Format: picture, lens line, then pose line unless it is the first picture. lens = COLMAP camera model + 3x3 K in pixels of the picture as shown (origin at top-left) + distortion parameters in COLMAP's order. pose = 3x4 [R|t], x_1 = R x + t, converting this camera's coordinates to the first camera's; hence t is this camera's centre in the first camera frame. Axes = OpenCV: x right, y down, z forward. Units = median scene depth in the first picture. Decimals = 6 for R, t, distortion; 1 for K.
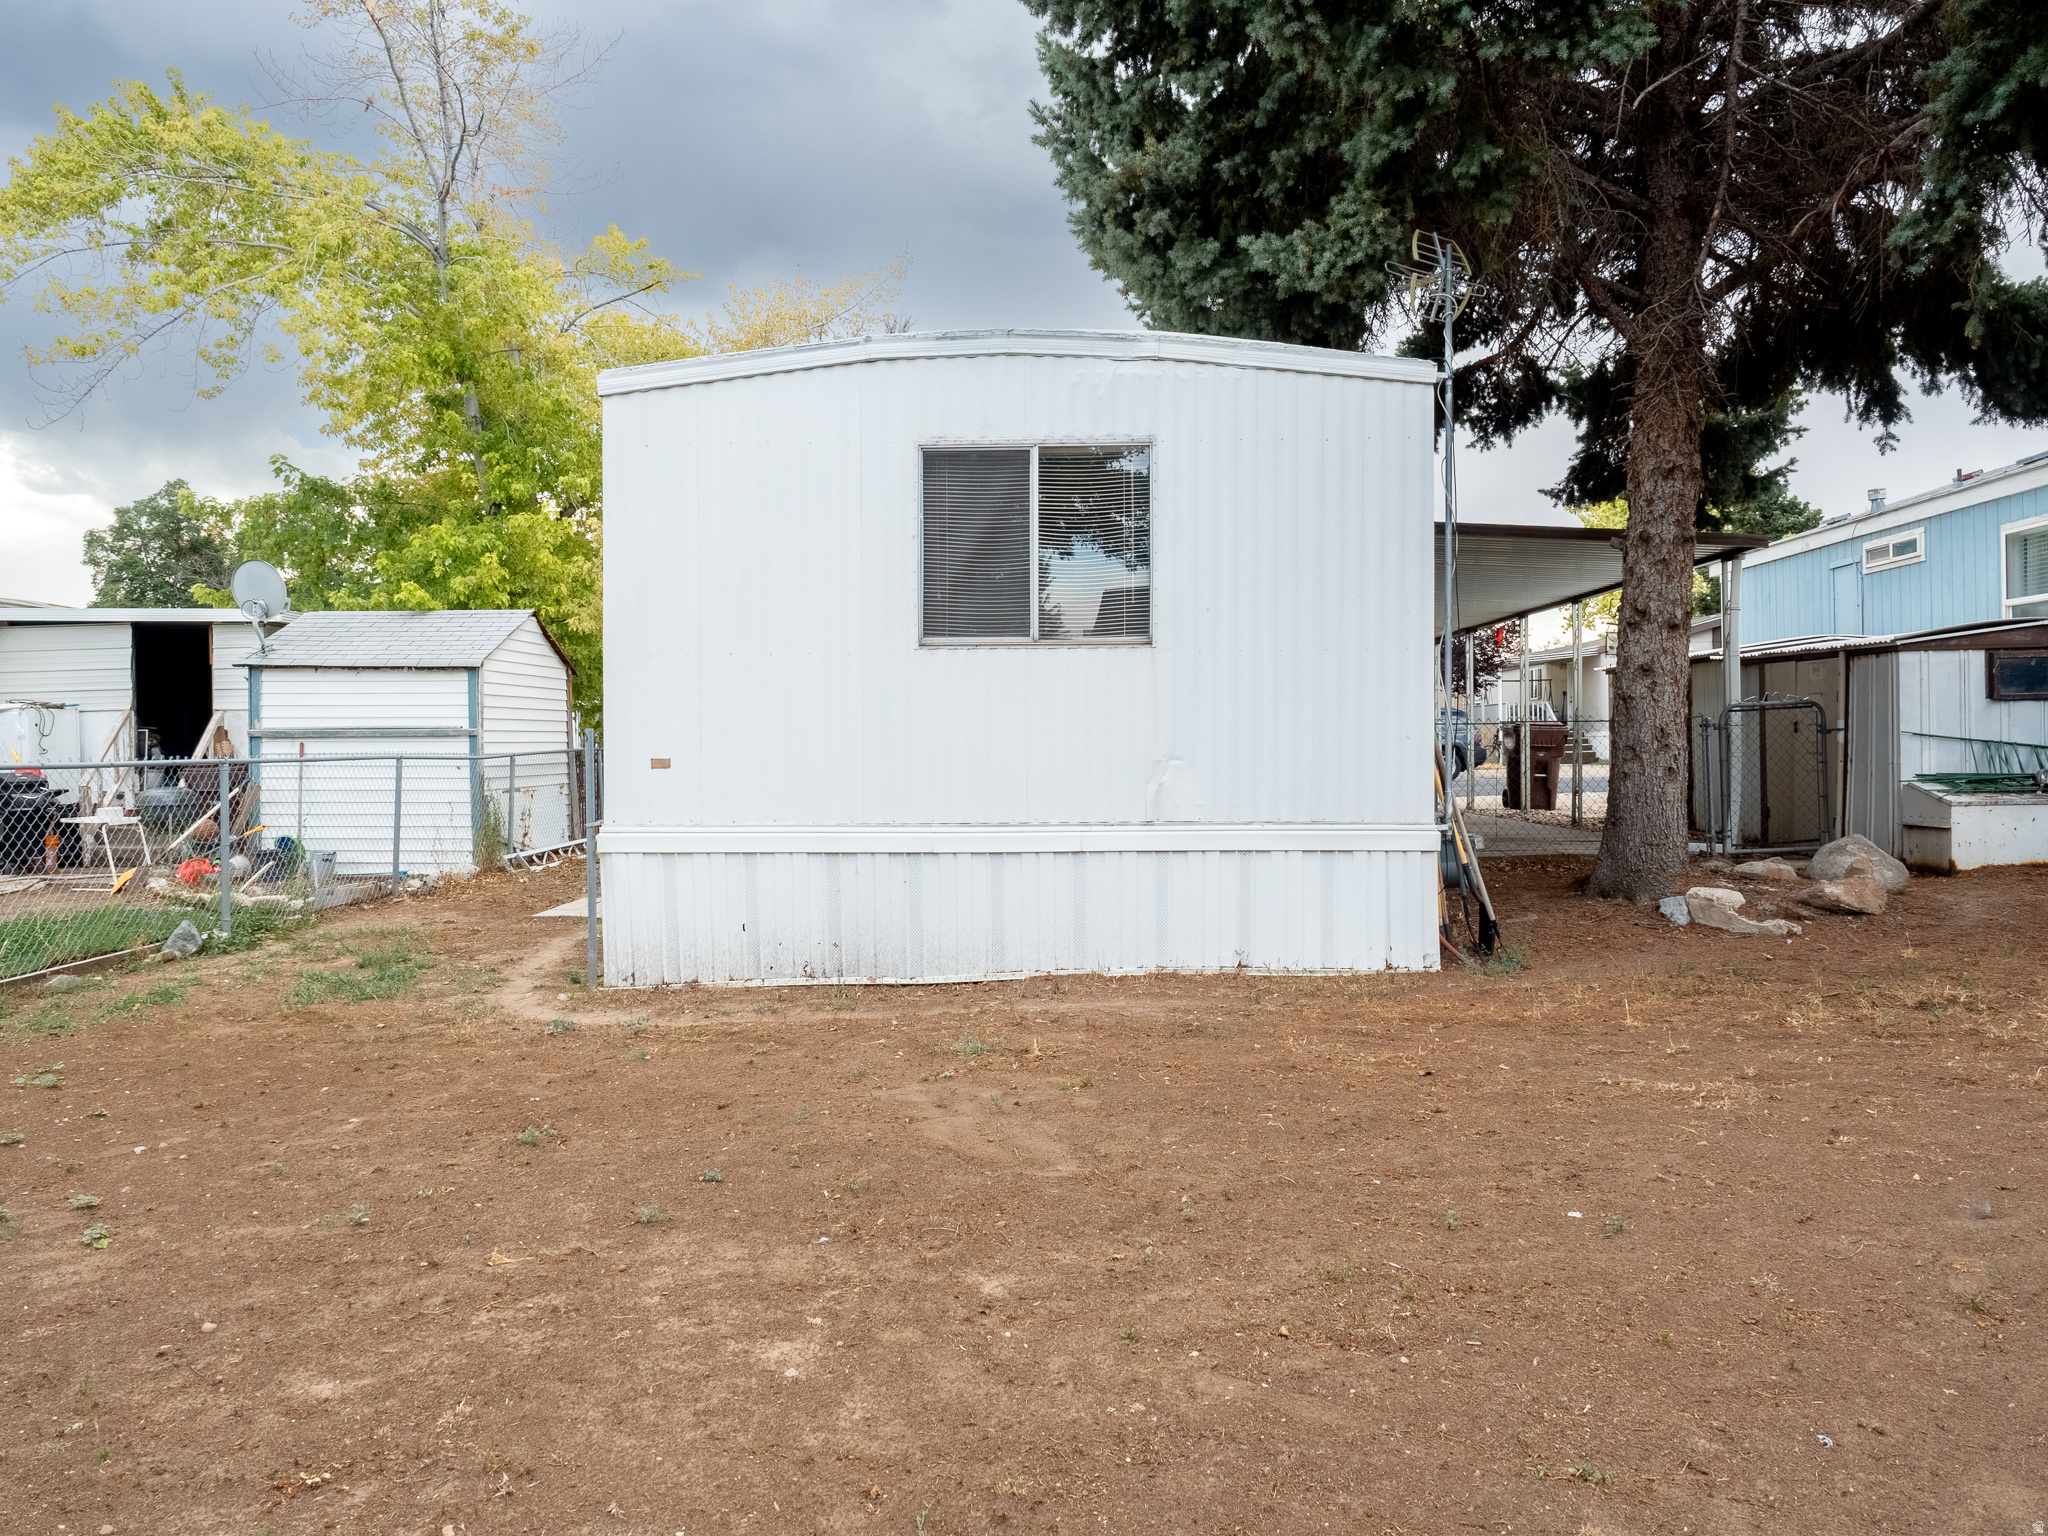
lens RADIAL K [[1509.7, 0, 1014.2], [0, 1509.7, 771.1], [0, 0, 1]] dist [-0.015095, 0.006279]
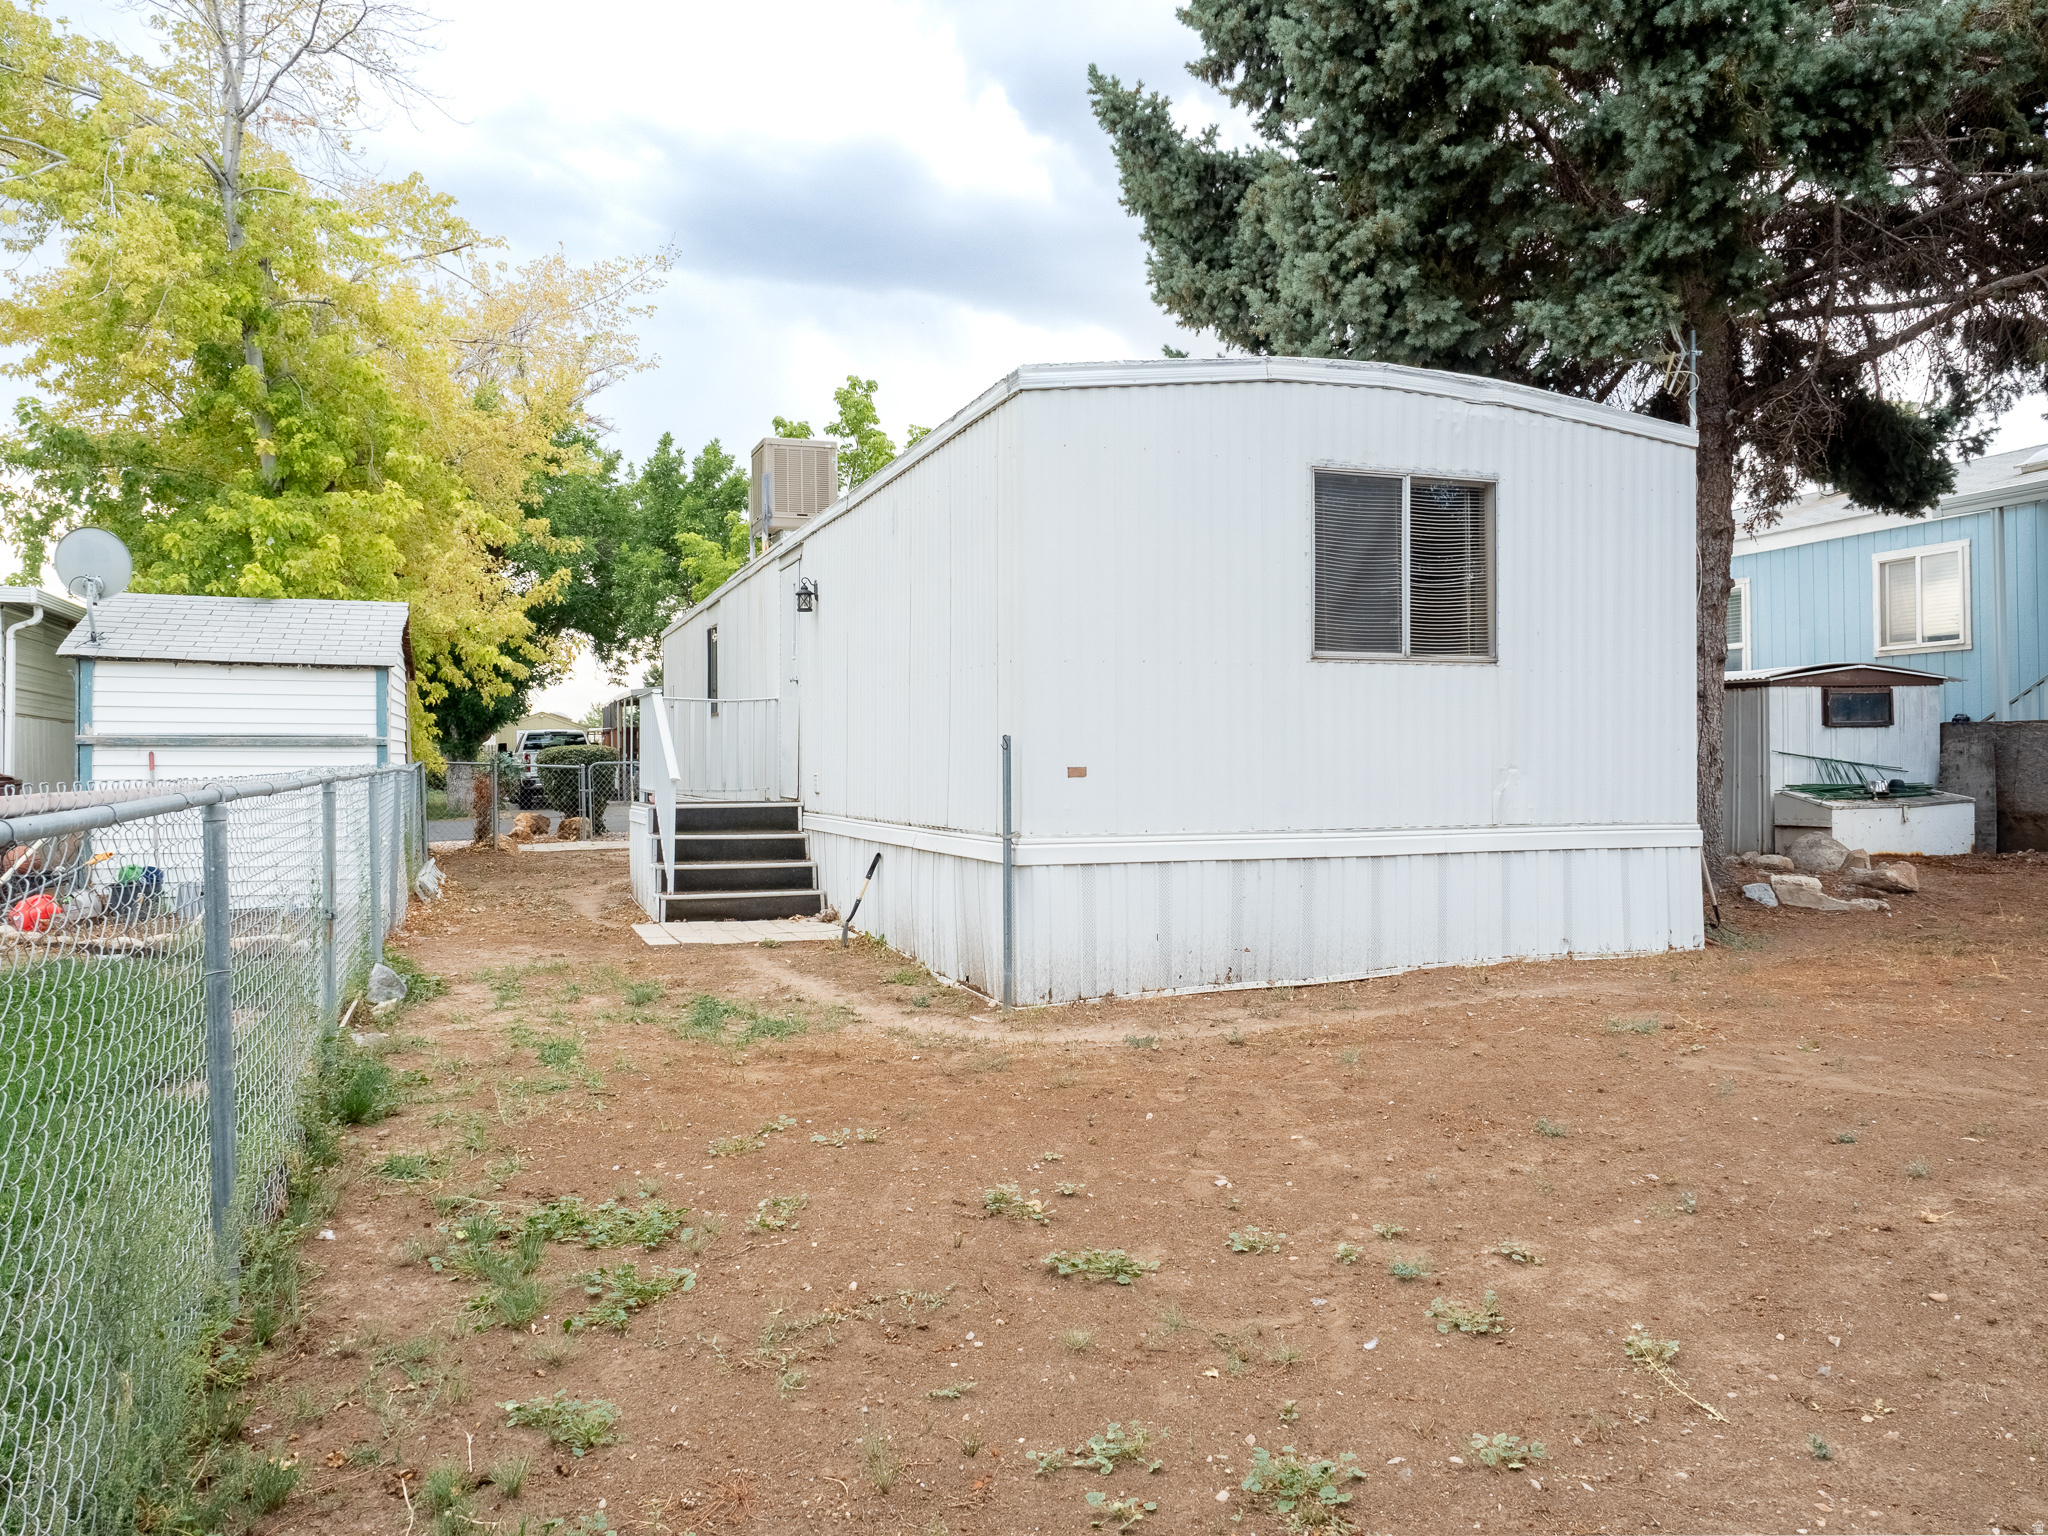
lens RADIAL K [[1509.7, 0, 1014.2], [0, 1509.7, 771.1], [0, 0, 1]] dist [-0.015095, 0.006279]
pose [[0.926750, 0.002203, 0.375673, -0.636688], [0.003324, 0.999896, -0.014065, 0.008313], [-0.375665, 0.014283, 0.926645, 0.116199]]
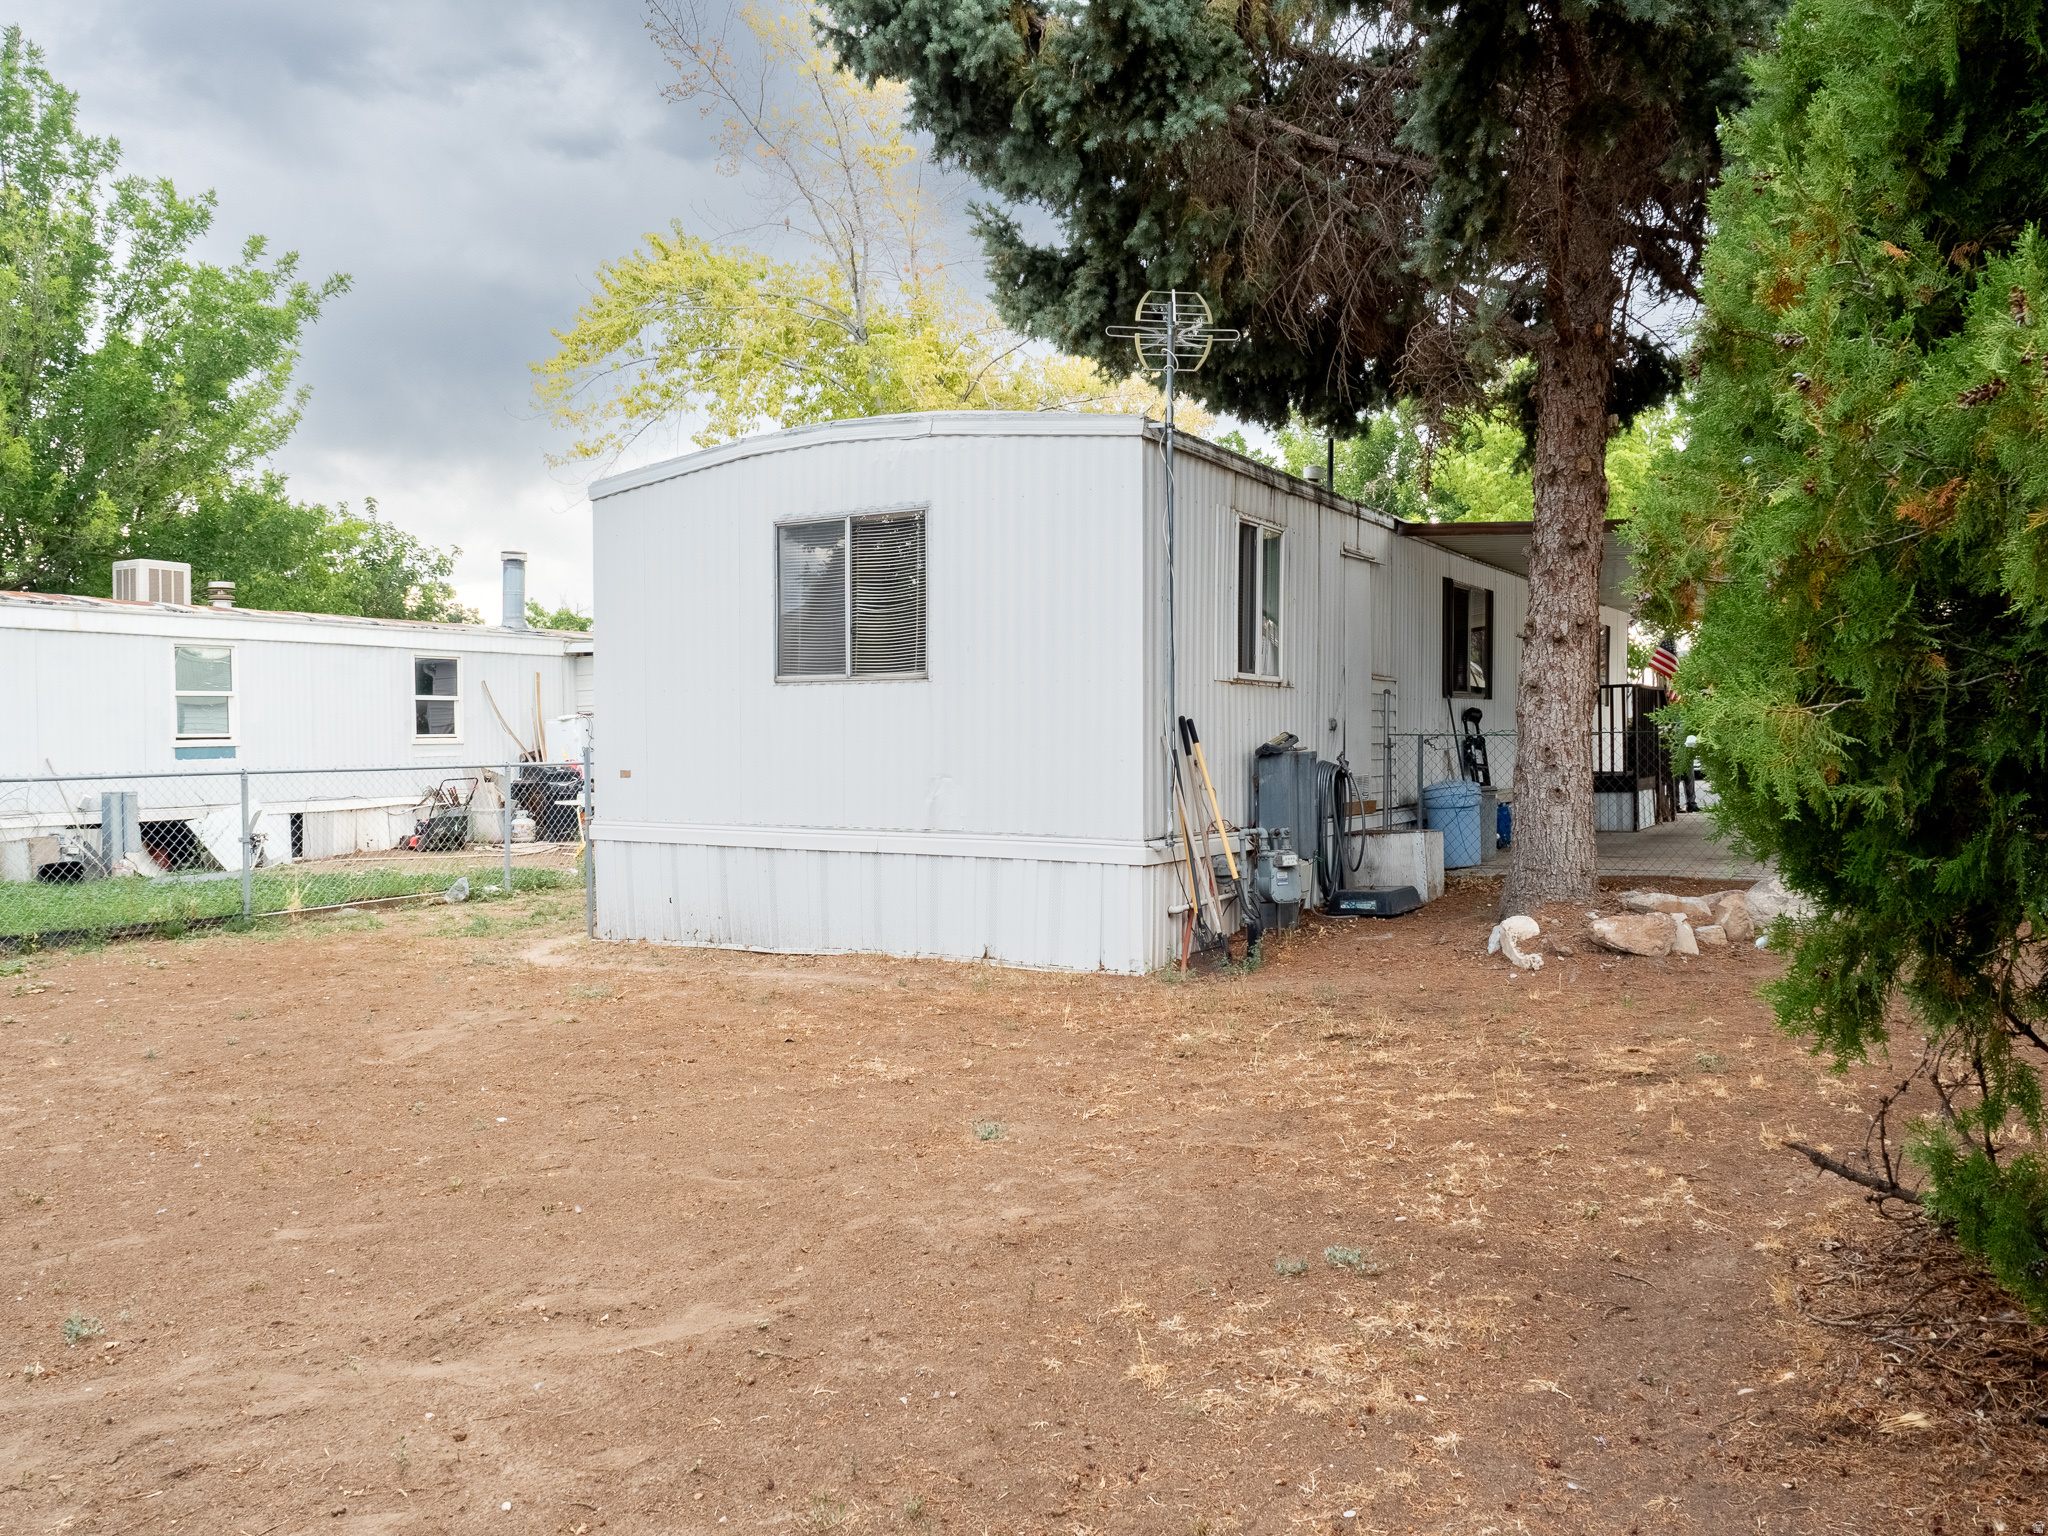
lens RADIAL K [[1526.6, 0, 1024.0], [0, 1526.6, 768.0], [0, 0, 1]] dist [-0.006163, 0.000969]
pose [[0.874216, 0.012663, -0.485373, 0.723464], [-0.008459, 0.999905, 0.010852, -0.027834], [0.485464, -0.005381, 0.874240, -0.001822]]
